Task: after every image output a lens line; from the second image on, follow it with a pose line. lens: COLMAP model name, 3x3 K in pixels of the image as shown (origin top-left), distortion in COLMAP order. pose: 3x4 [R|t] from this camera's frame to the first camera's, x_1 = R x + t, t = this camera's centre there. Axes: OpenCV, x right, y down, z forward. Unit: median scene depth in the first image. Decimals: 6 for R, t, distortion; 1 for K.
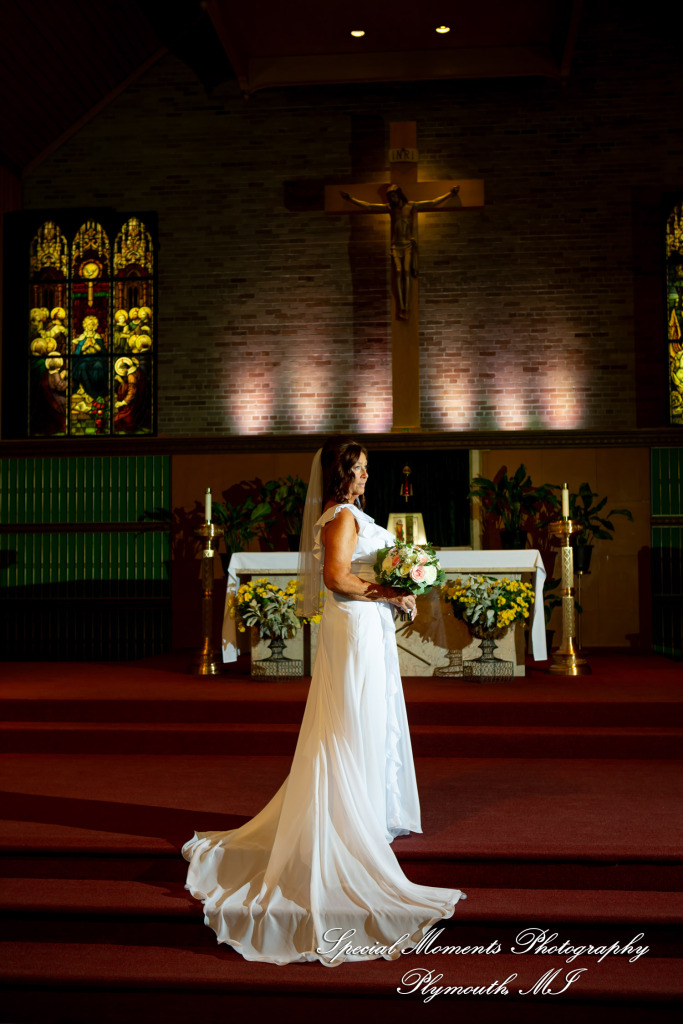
lens RADIAL K [[1262.0, 0, 341.1], [0, 1262.0, 505.8], [0, 0, 1]] dist [-0.017568, 0.000000]
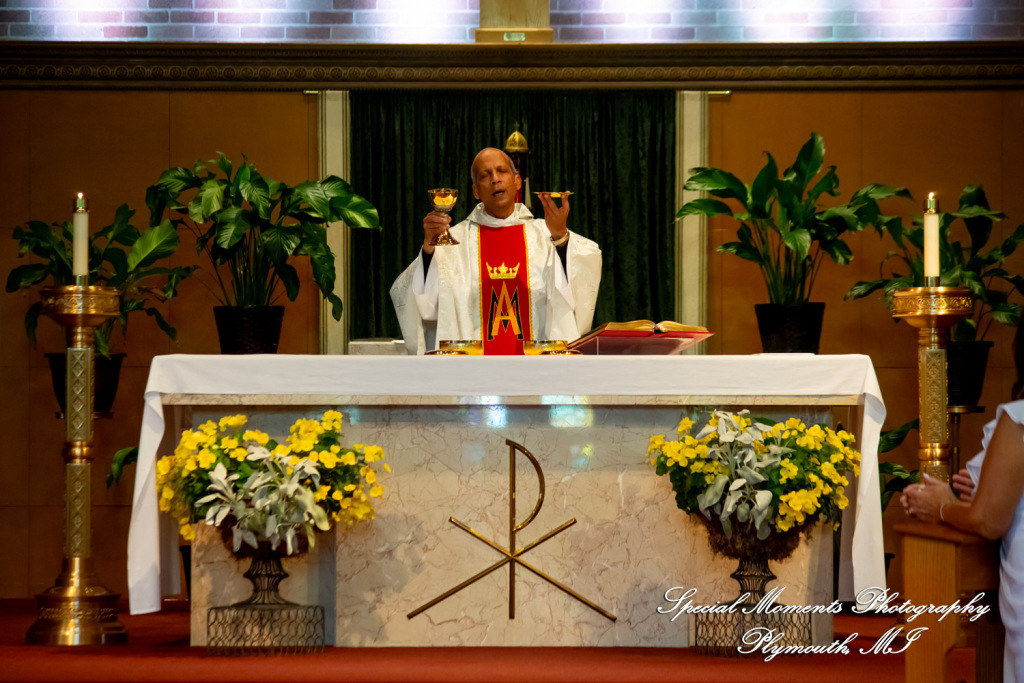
lens RADIAL K [[4456.8, 0, 495.8], [0, 4456.8, 347.5], [0, 0, 1]] dist [0.659673, 0.000000]
pose [[0.995638, 0.008561, 0.092905, -0.078053], [-0.012250, 0.999156, 0.039213, -0.017990], [-0.092491, -0.040180, 0.994903, -0.353288]]
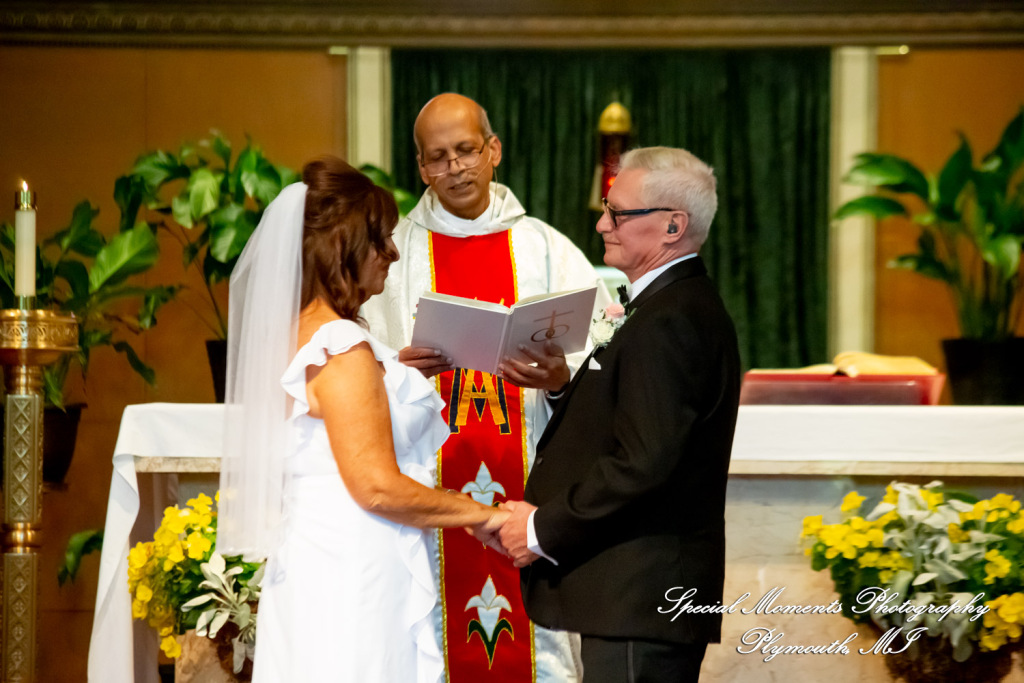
lens RADIAL K [[5827.8, 0, 506.6], [0, 5827.8, 348.4], [0, 0, 1]] dist [2.047463, 0.000000]
pose [[0.996501, 0.011959, 0.082724, -0.078933], [-0.014527, 0.999429, 0.030501, -0.015491], [-0.082312, -0.031596, 0.996106, -0.314453]]
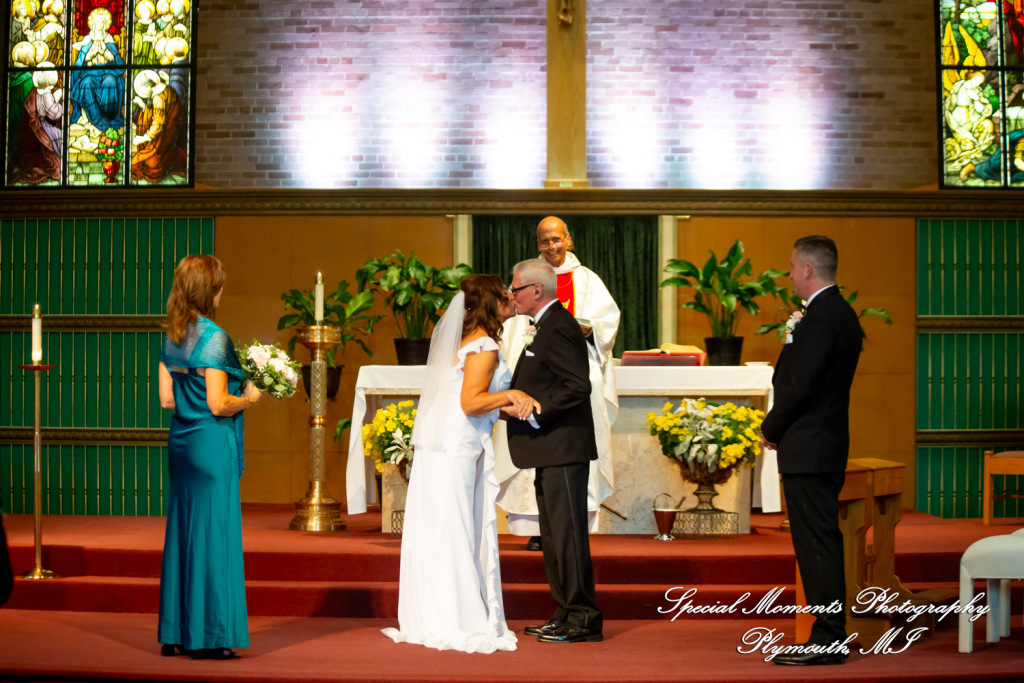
lens RADIAL K [[2482.0, 0, 528.0], [0, 2482.0, 316.2], [0, 0, 1]] dist [-0.547702, 0.000000]
pose [[0.996294, 0.011854, 0.085195, -0.078564], [-0.013614, 0.999705, 0.020112, -0.015468], [-0.084931, -0.021198, 0.996161, -0.310743]]
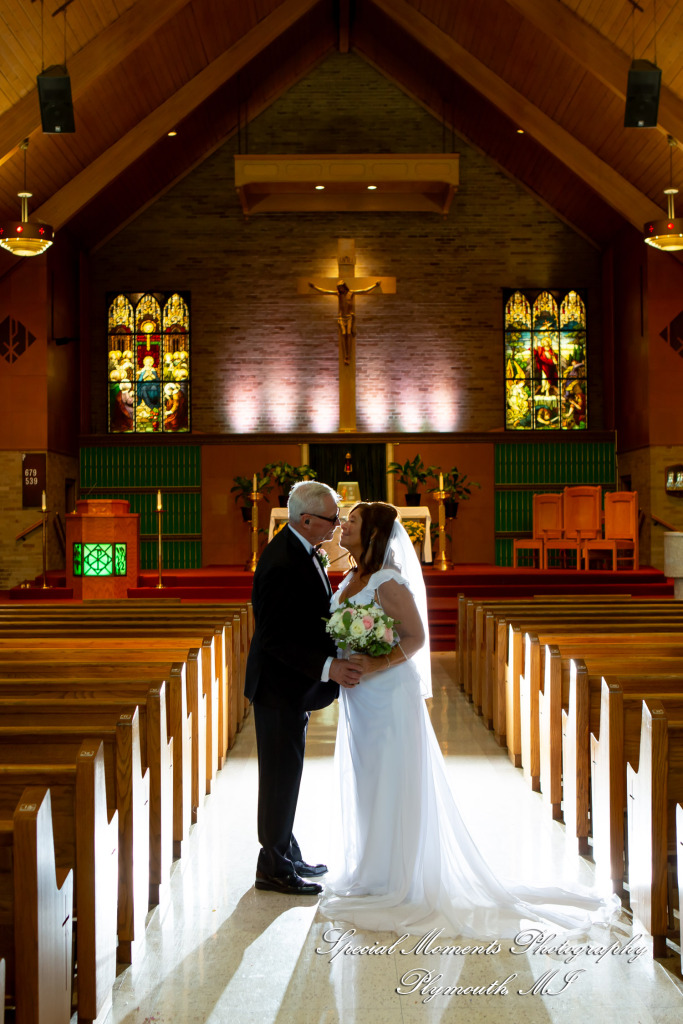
lens RADIAL K [[1621.3, 0, 346.9], [0, 1621.3, 500.2], [0, 0, 1]] dist [-0.053737, 0.000000]
pose [[0.994382, 0.000582, 0.105852, -0.165707], [-0.005039, 0.999111, 0.041848, -0.056639], [-0.105733, -0.042146, 0.993501, -1.049522]]
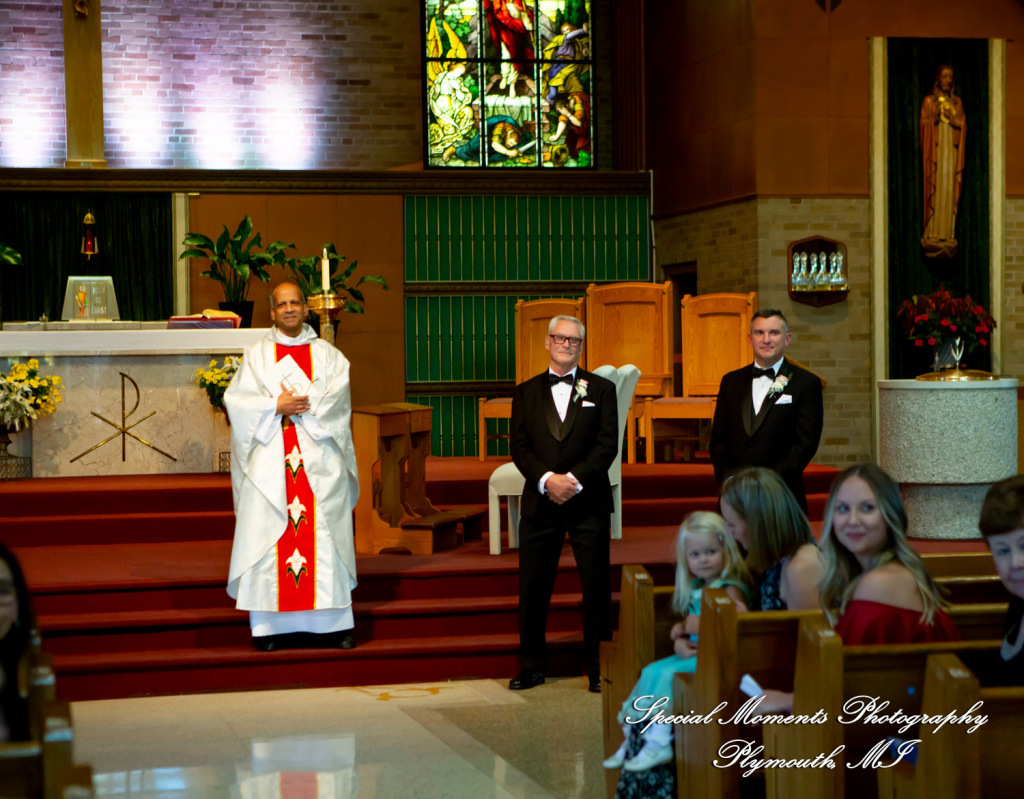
lens RADIAL K [[2595.7, 0, 557.9], [0, 2595.7, 368.7], [0, 0, 1]] dist [0.291735, 0.000000]
pose [[0.944717, -0.007921, 0.327791, -0.188622], [-0.011067, 0.998368, 0.056022, -0.028470], [-0.327700, -0.056552, 0.943088, -0.545185]]
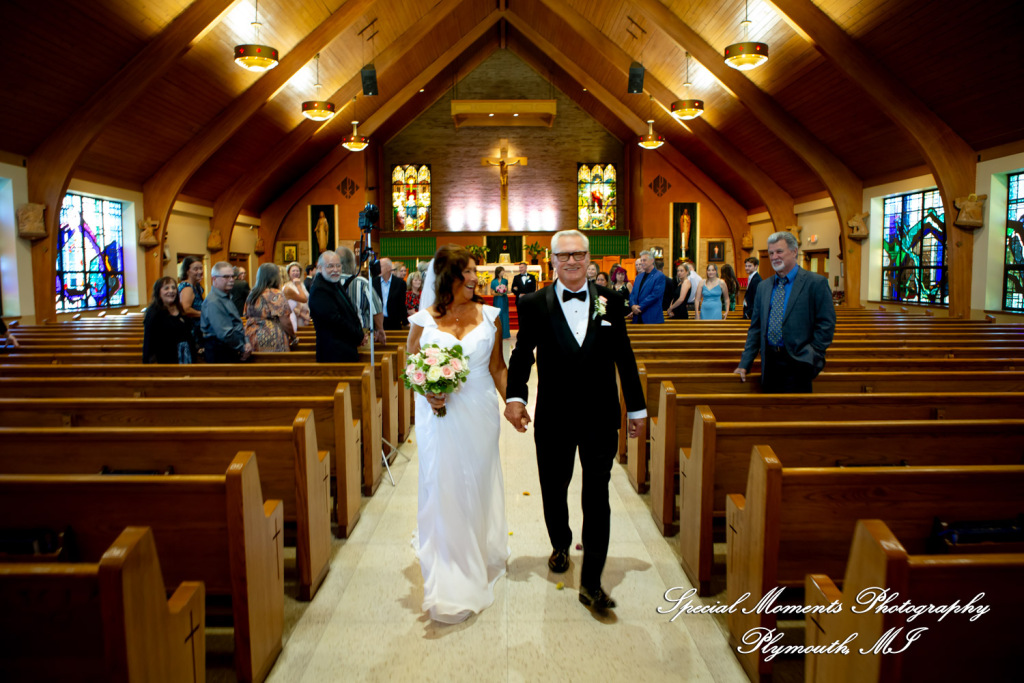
lens RADIAL K [[820.7, 0, 519.9], [0, 820.7, 351.7], [0, 0, 1]] dist [-0.106268, 0.108813]
pose [[0.993048, -0.011280, 0.117171, -0.170578], [-0.006556, 0.988553, 0.150731, -0.067056], [-0.117530, -0.150451, 0.981606, -1.243336]]
